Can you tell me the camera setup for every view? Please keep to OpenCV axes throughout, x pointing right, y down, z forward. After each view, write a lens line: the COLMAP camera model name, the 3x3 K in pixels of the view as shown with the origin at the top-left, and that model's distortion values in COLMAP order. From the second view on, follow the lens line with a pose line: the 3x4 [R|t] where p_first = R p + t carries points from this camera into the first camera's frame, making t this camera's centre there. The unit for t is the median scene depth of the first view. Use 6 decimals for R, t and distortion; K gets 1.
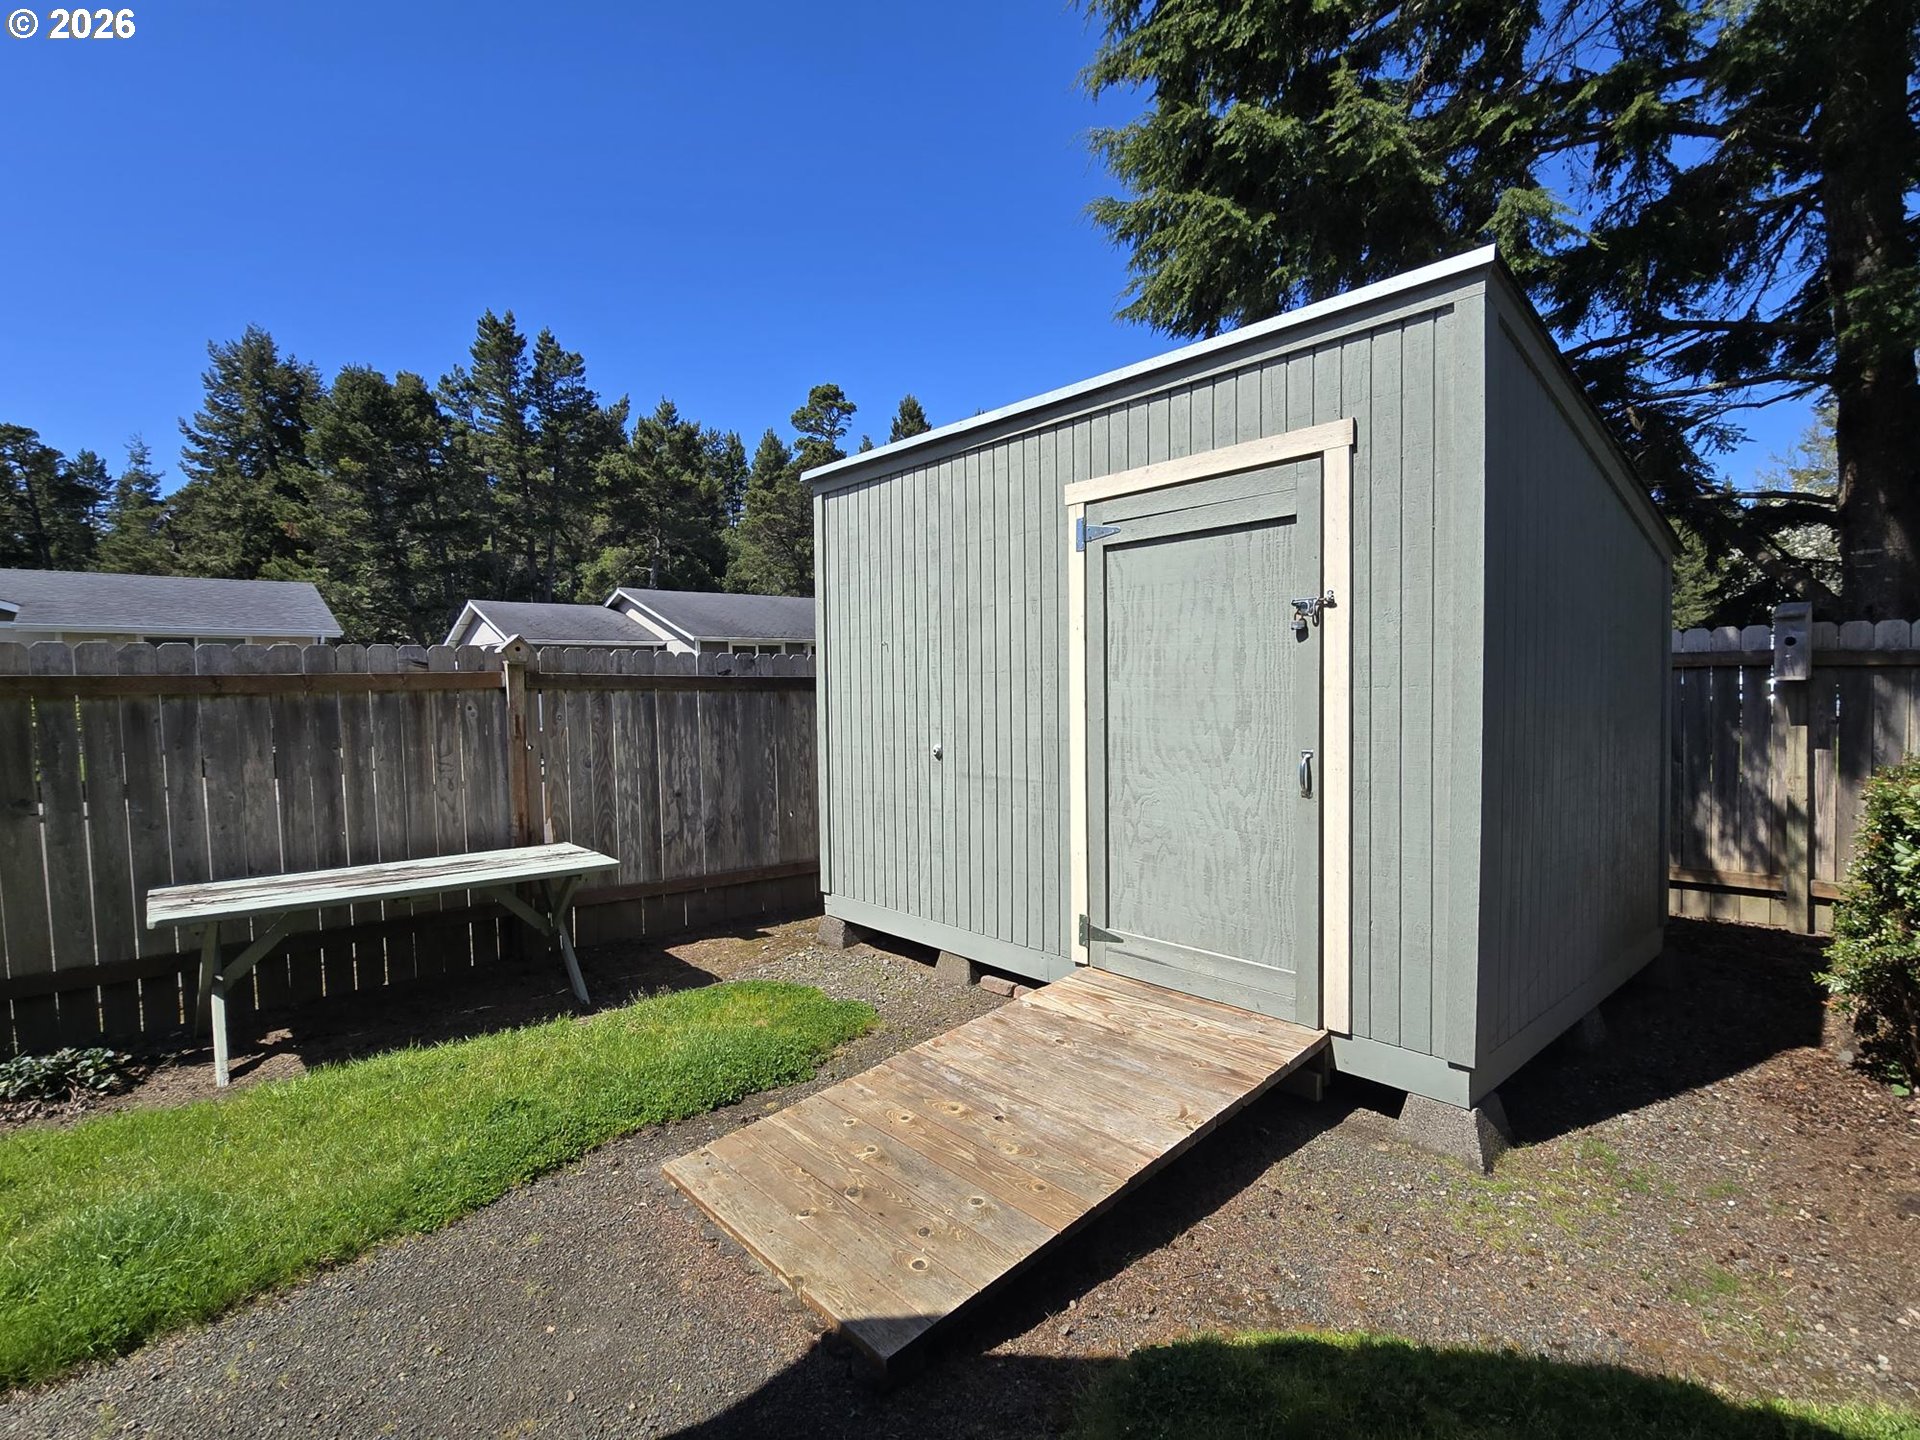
lens RADIAL K [[950.4, 0, 963.8], [0, 950.4, 711.6], [0, 0, 1]] dist [0.006813, 0.001735]
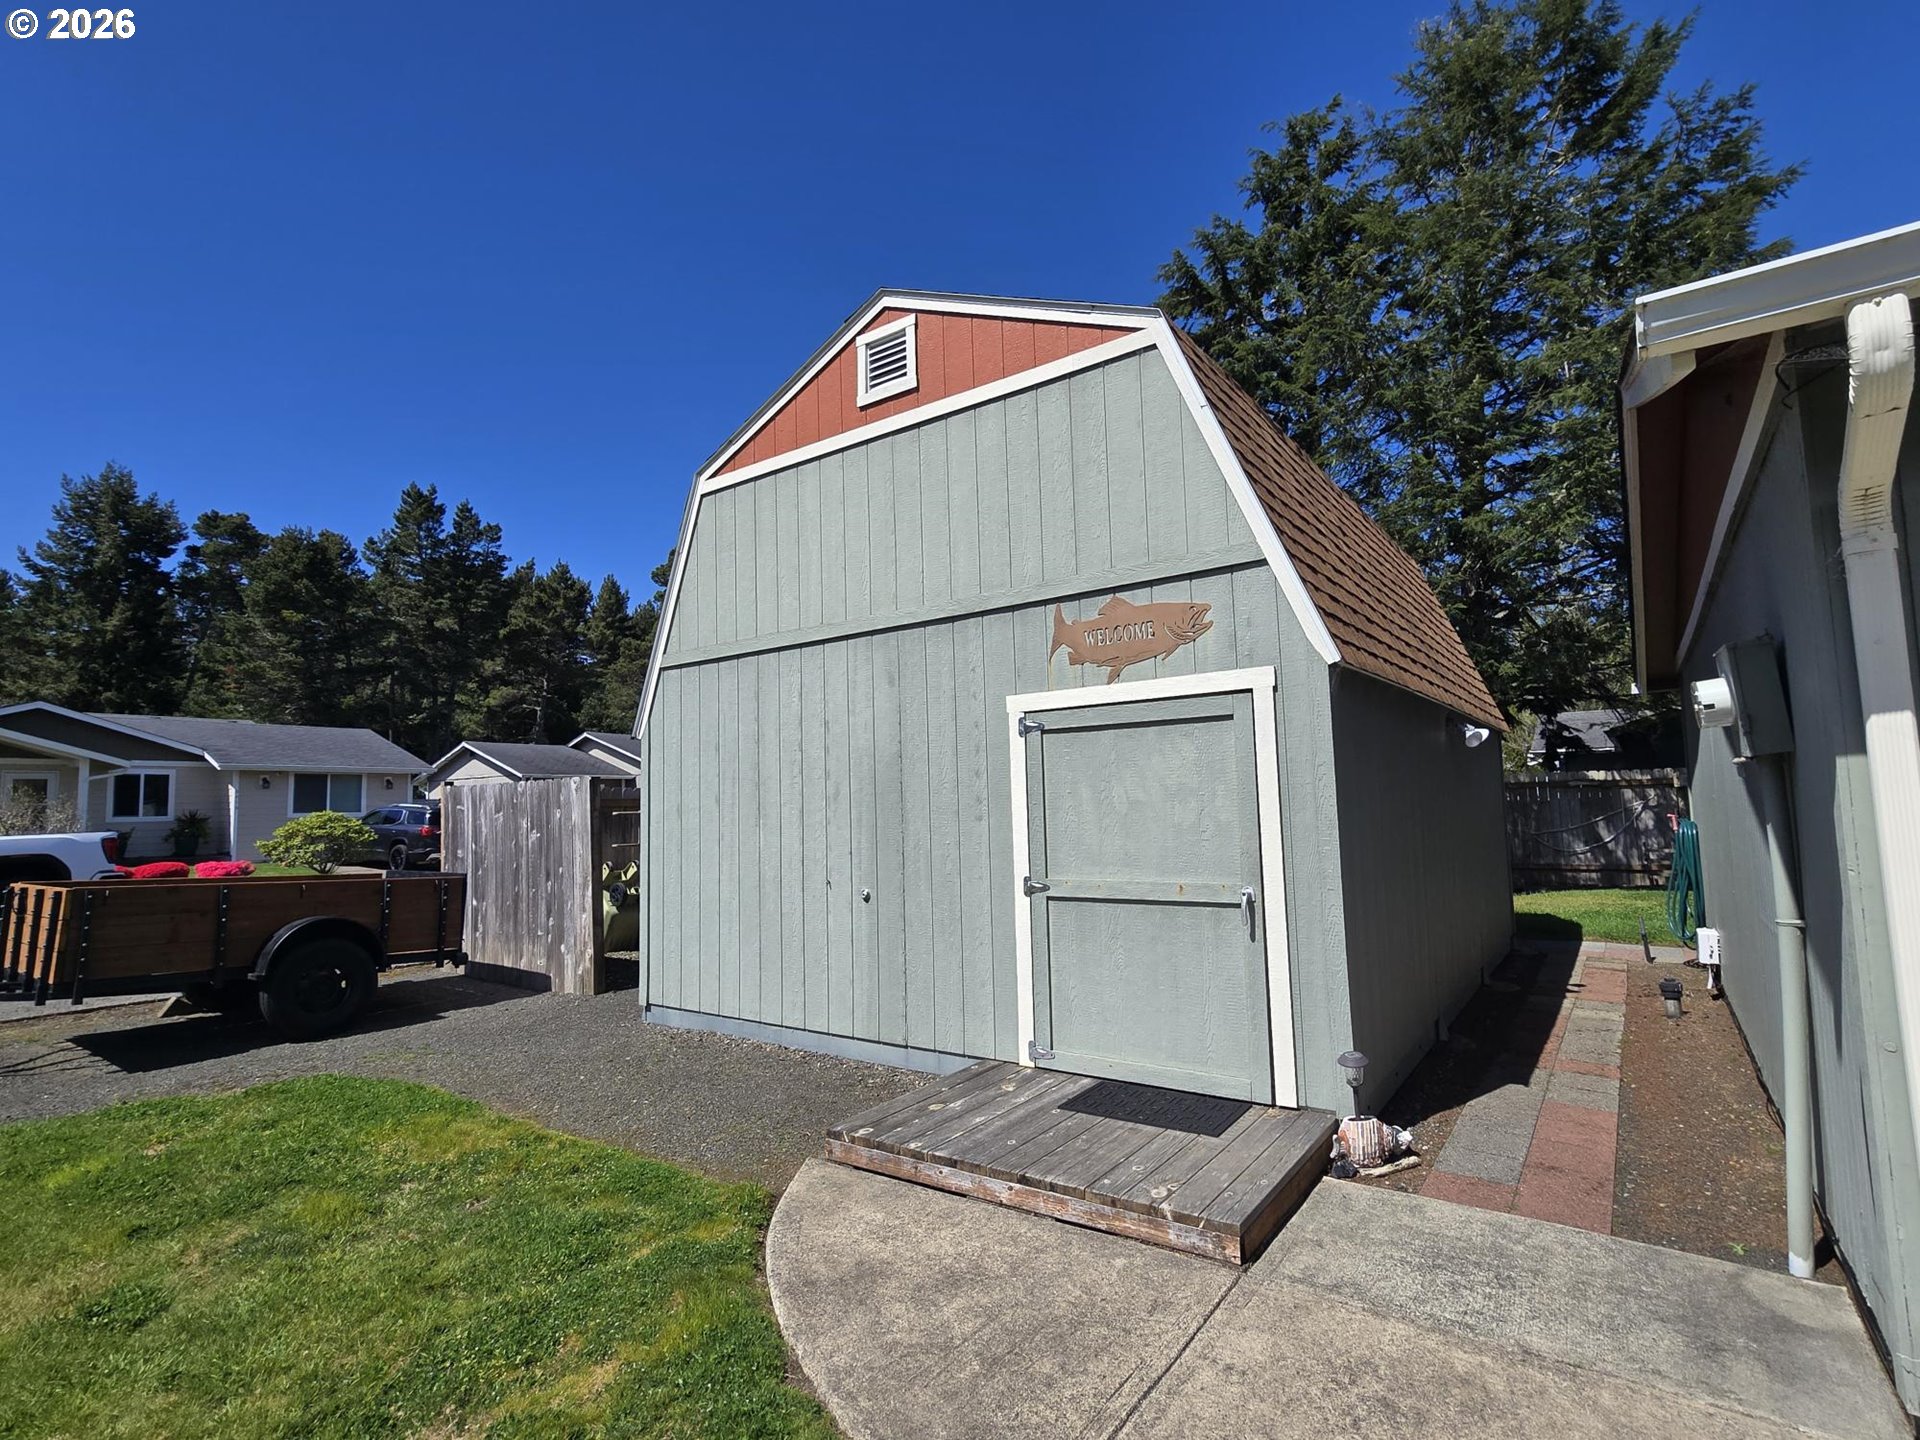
lens RADIAL K [[950.4, 0, 973.6], [0, 950.4, 729.9], [0, 0, 1]] dist [0.006813, 0.001735]
pose [[0.972403, 0.014848, 0.232833, -0.106520], [0.012182, 0.993380, -0.114230, 0.010545], [-0.232987, 0.113914, 0.965785, -0.218364]]
